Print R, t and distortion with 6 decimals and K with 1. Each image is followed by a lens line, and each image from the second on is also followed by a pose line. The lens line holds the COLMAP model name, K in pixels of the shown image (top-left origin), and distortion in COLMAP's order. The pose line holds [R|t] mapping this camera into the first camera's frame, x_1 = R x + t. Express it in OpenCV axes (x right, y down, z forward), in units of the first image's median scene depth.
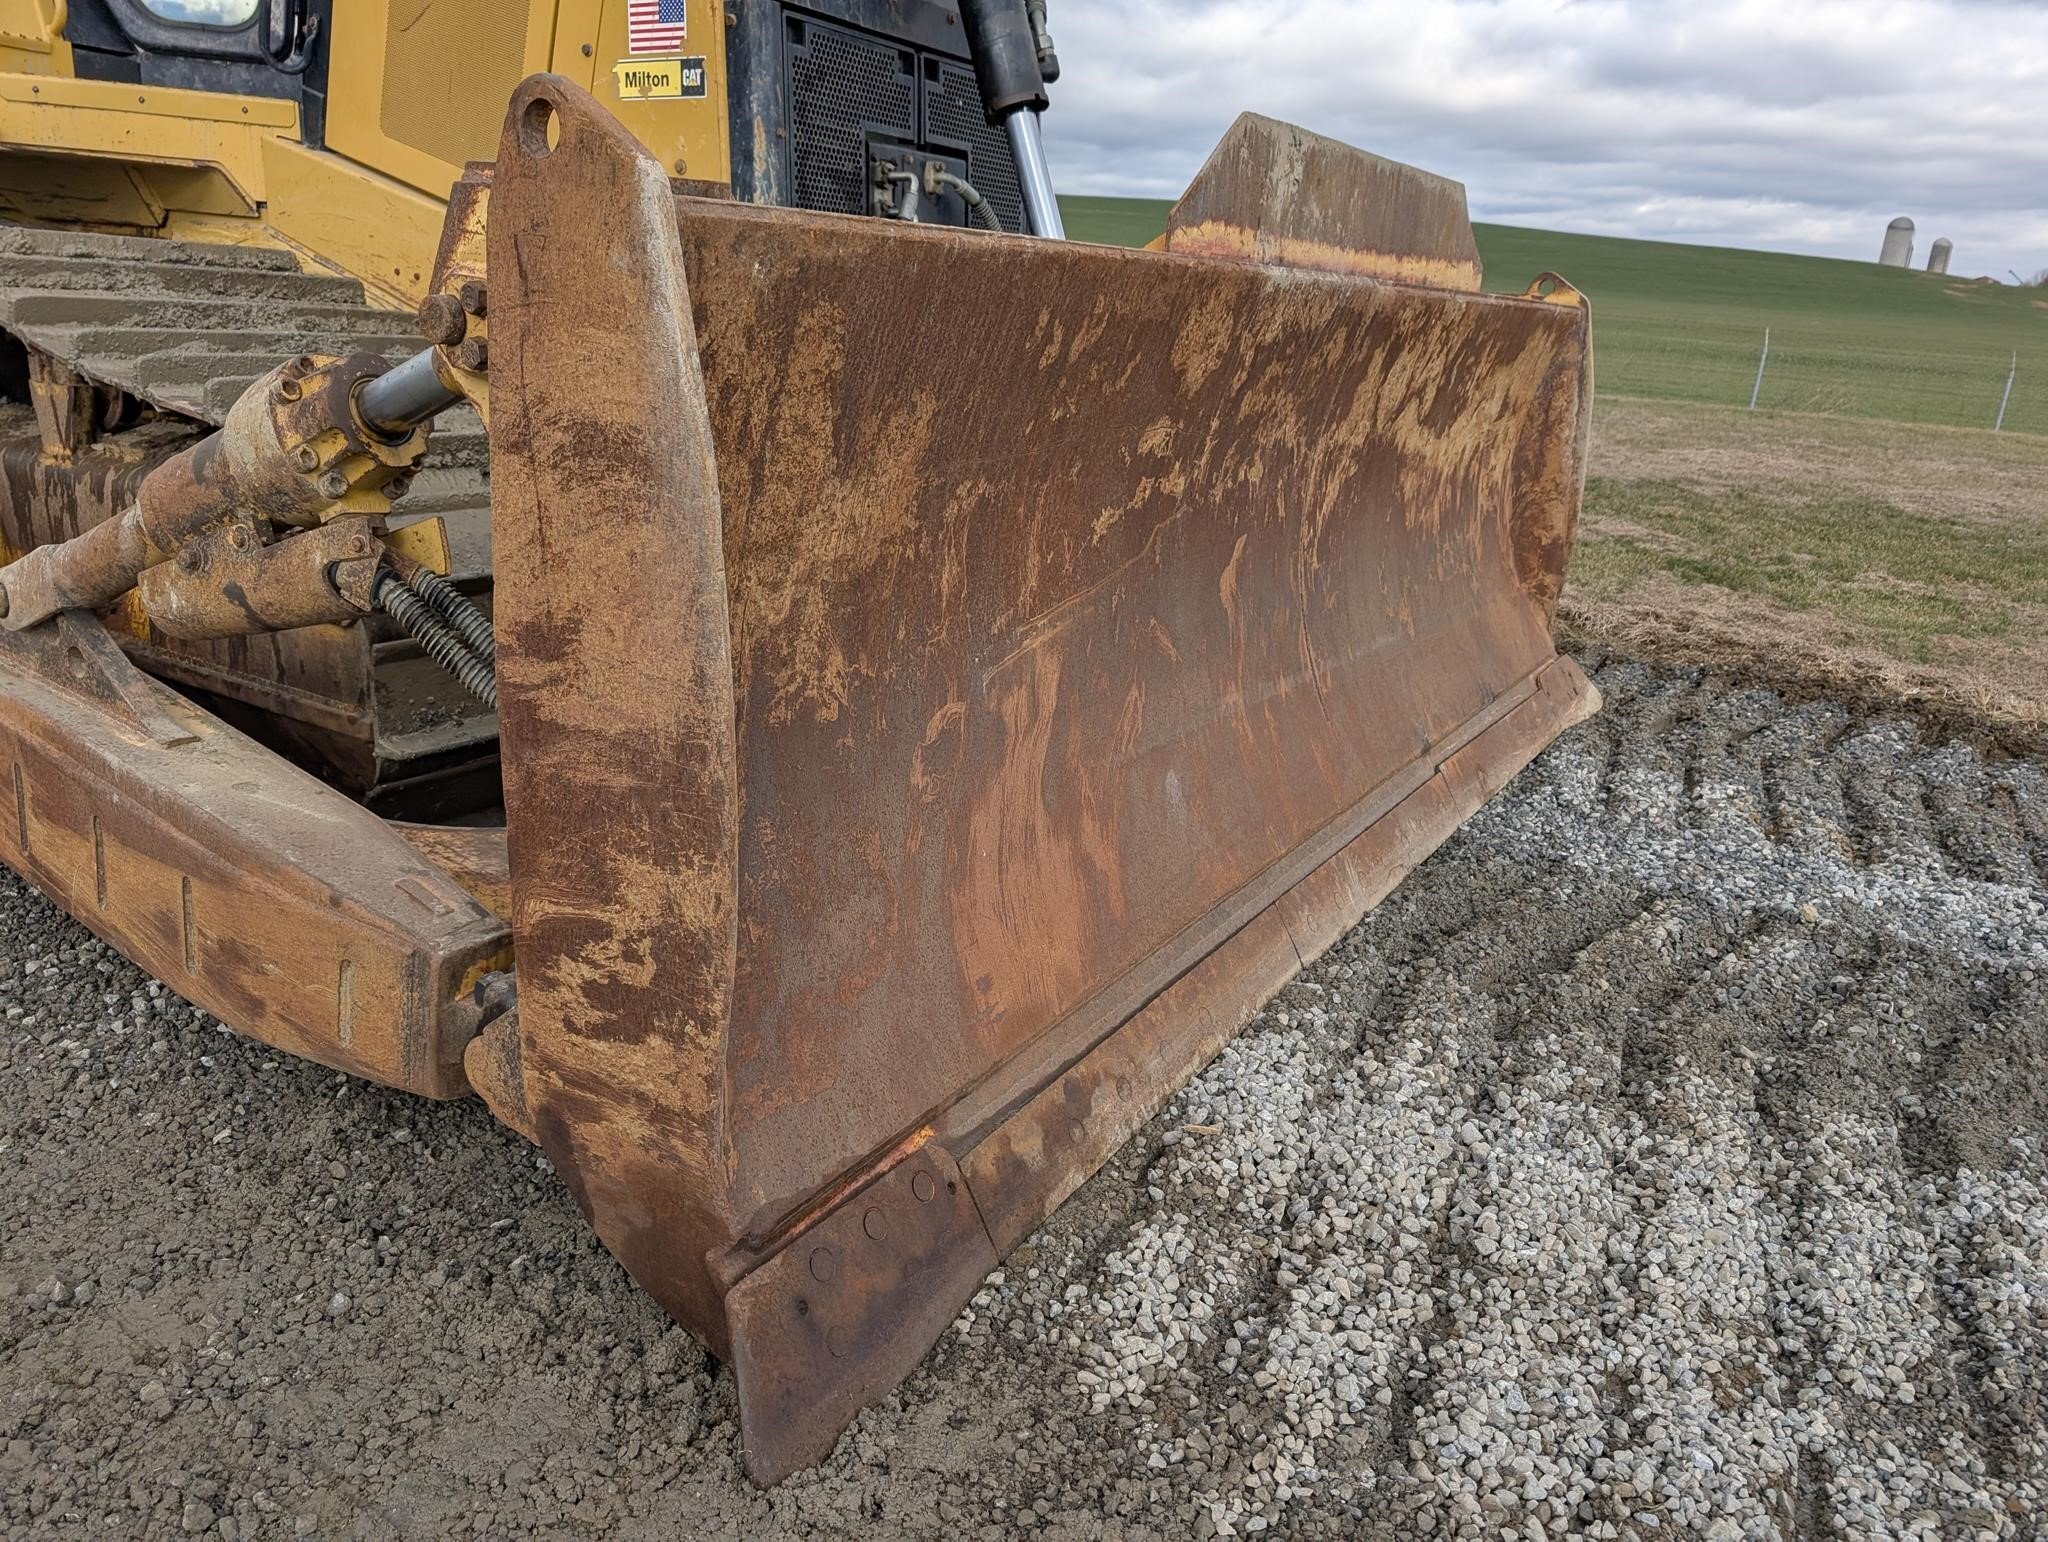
lens RADIAL K [[1472.6, 0, 1021.1], [0, 1472.6, 788.4], [0, 0, 1]] dist [0.010218, -0.000718]
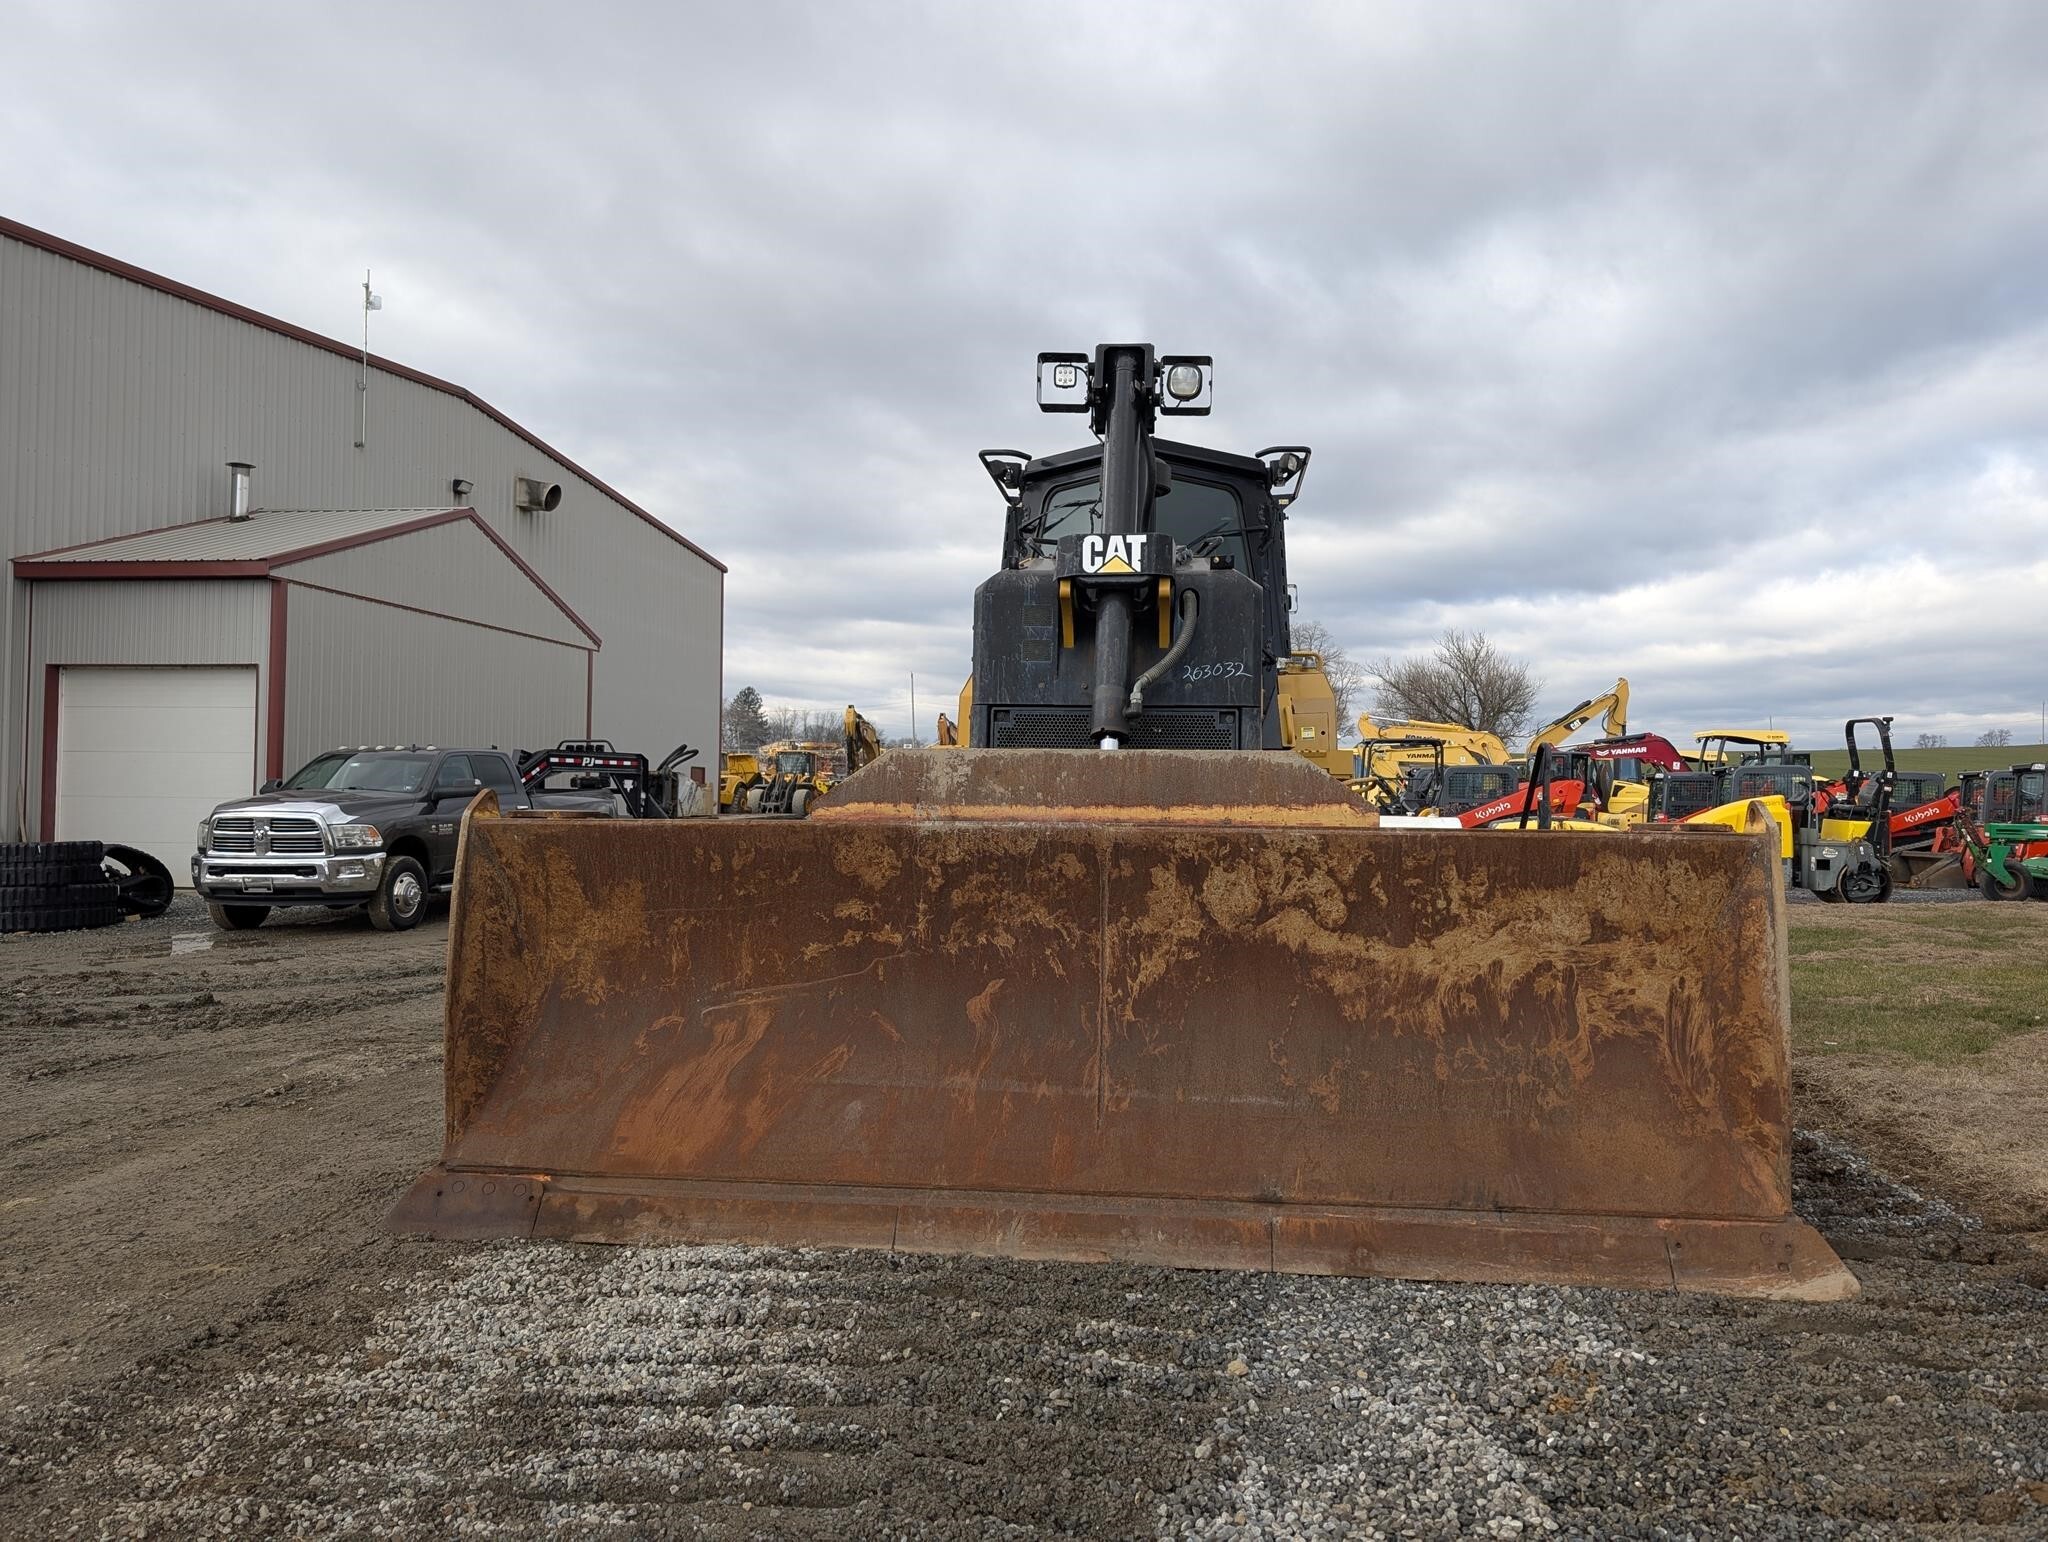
lens RADIAL K [[1457.5, 0, 1021.1], [0, 1457.5, 691.5], [0, 0, 1]] dist [0.097388, -0.252589]
pose [[0.436058, -0.130163, -0.890456, 2.074789], [-0.270565, 0.924742, -0.267671, -0.054990], [0.858282, 0.357646, 0.368023, 0.418916]]
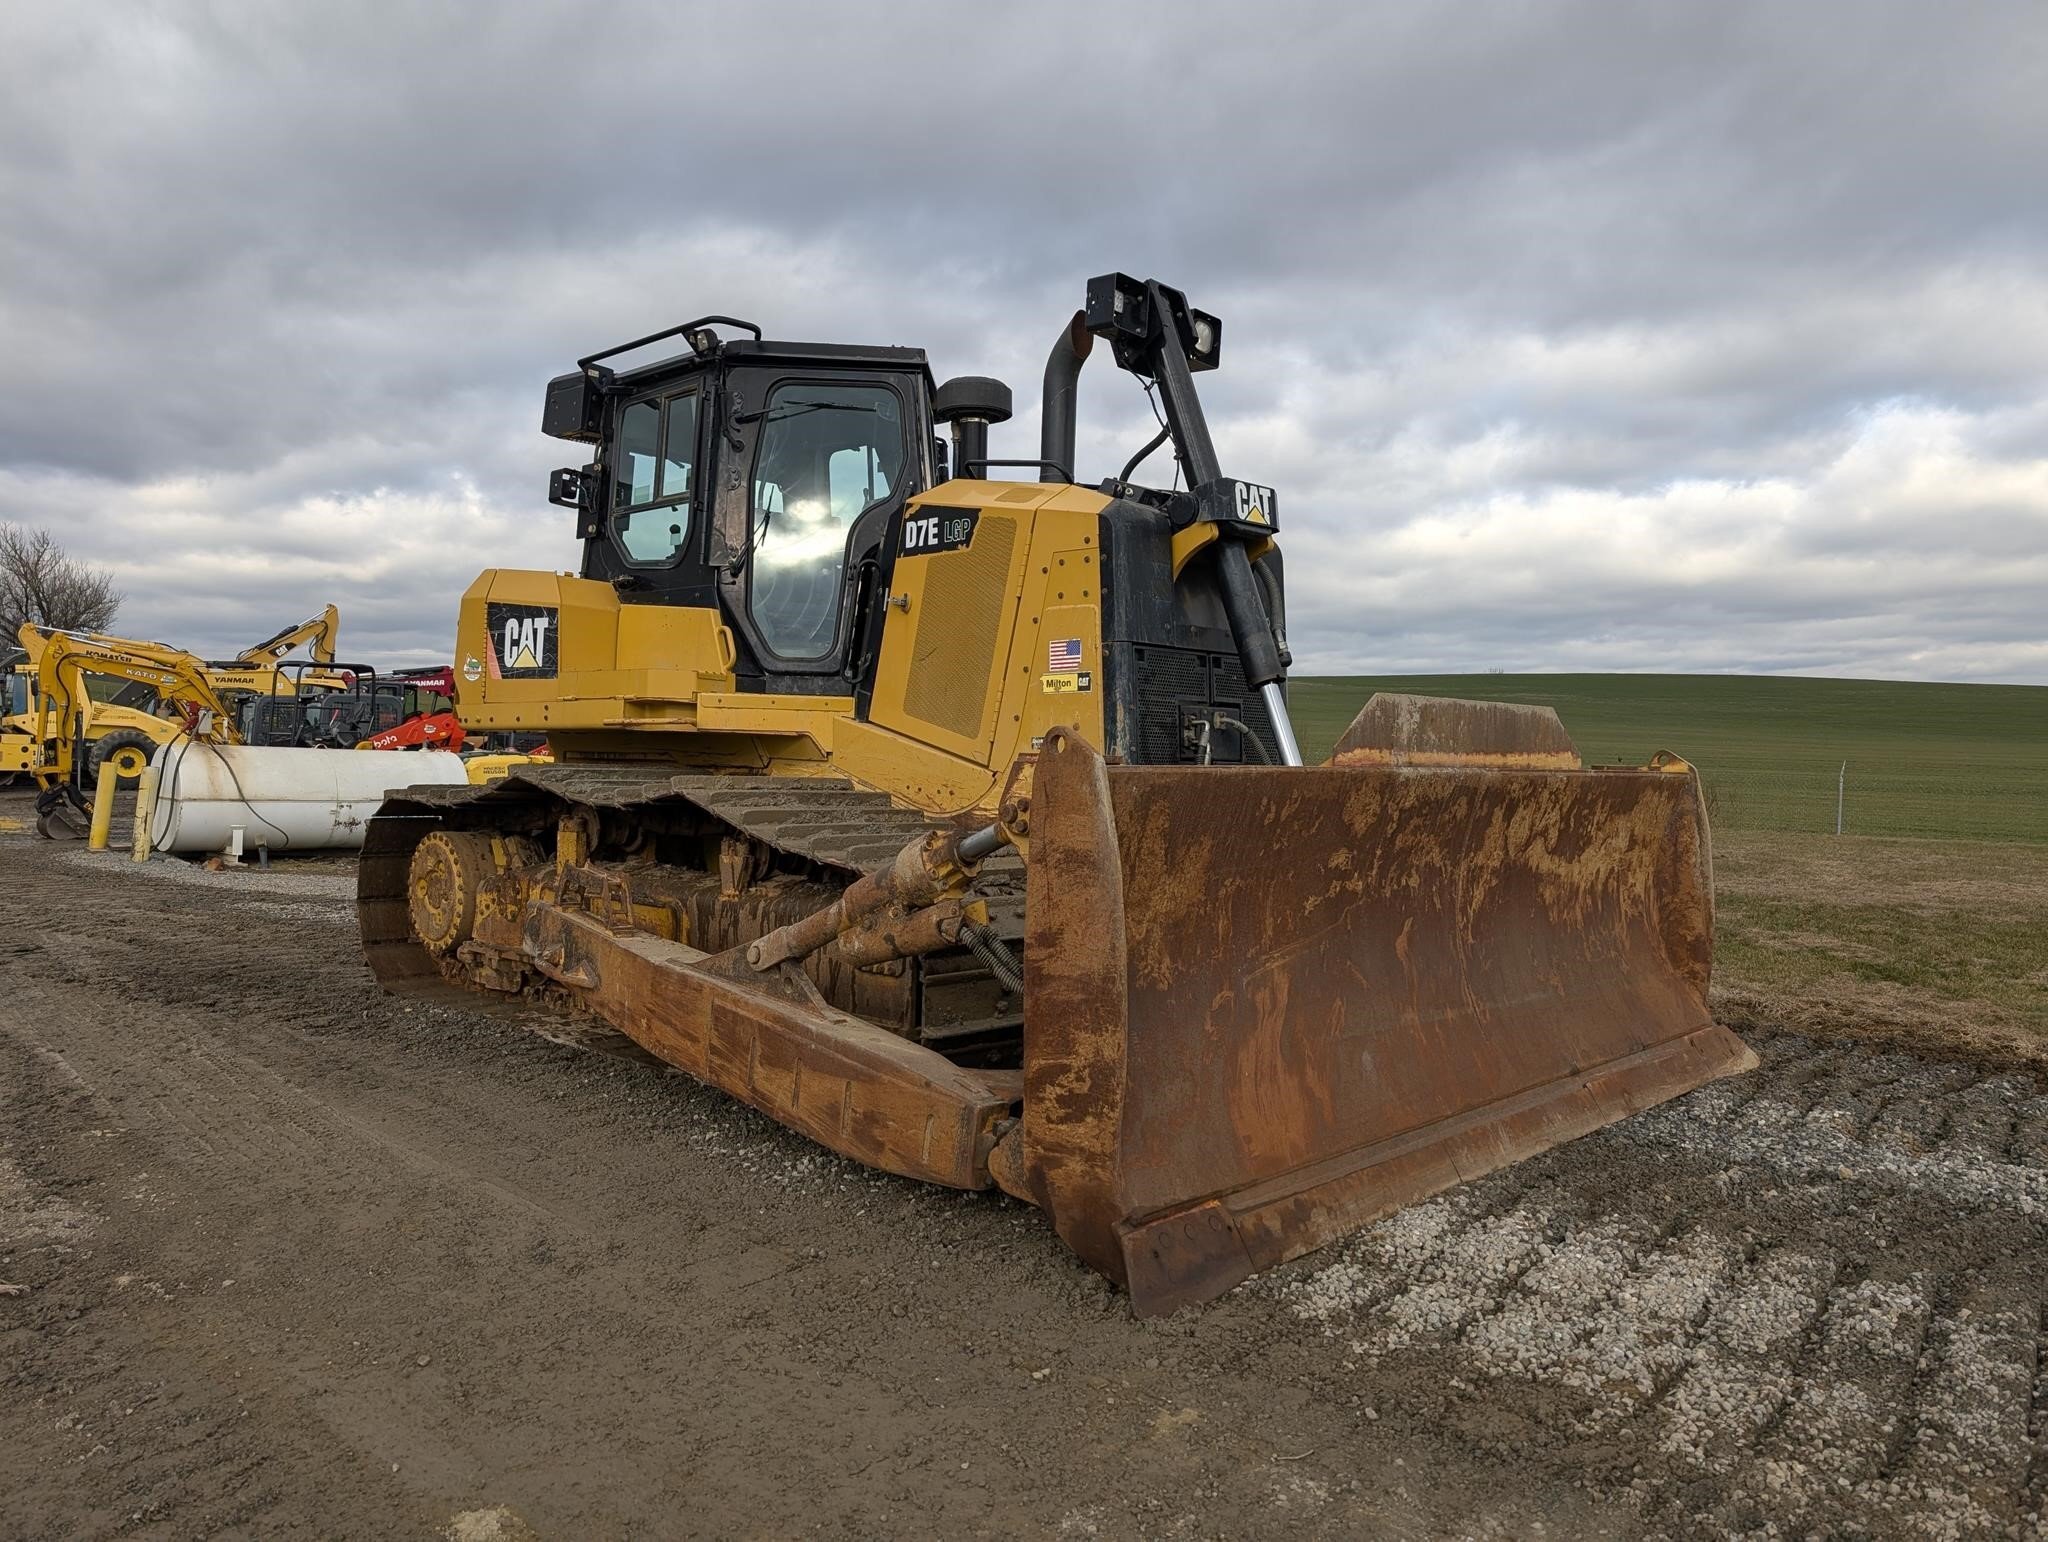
lens RADIAL K [[1479.5, 0, 1004.9], [0, 1479.5, 712.5], [0, 0, 1]] dist [0.007339, -0.003589]
pose [[0.974591, -0.054110, -0.217356, 0.104406], [-0.026914, 0.935063, -0.353459, 0.275653], [0.222367, 0.350328, 0.909848, -0.905208]]
